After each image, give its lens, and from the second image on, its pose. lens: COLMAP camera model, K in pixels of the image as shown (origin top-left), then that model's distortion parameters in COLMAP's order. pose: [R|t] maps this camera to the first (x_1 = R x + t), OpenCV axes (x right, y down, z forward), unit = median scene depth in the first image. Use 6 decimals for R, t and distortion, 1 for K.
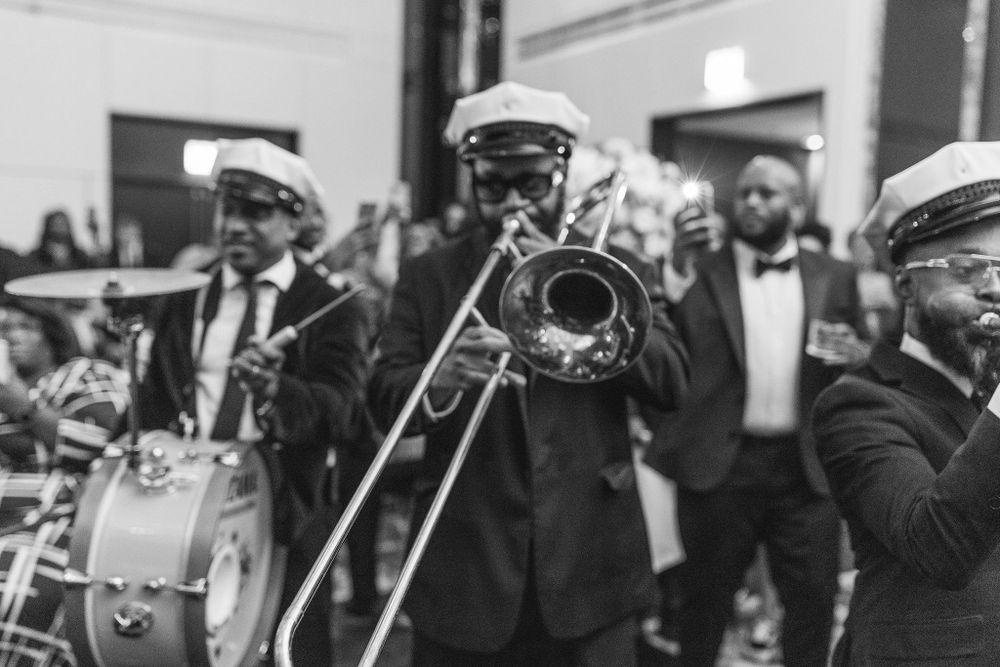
lens RADIAL K [[957.9, 0, 500.0], [0, 957.9, 333.5], [0, 0, 1]] dist [0.002343, 0.008316]
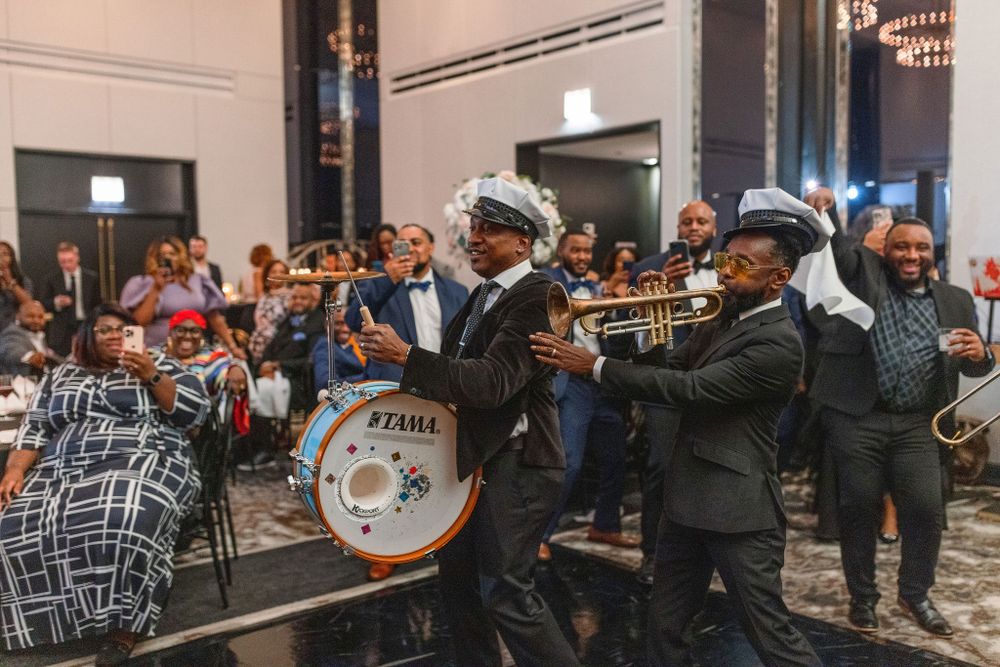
lens RADIAL K [[957.9, 0, 500.0], [0, 957.9, 333.5], [0, 0, 1]] dist [0.002343, 0.008316]
pose [[0.985966, -0.050477, 0.159132, -0.061961], [0.053124, 0.998511, -0.012423, 0.020662], [-0.158268, 0.020702, 0.987179, -0.153308]]
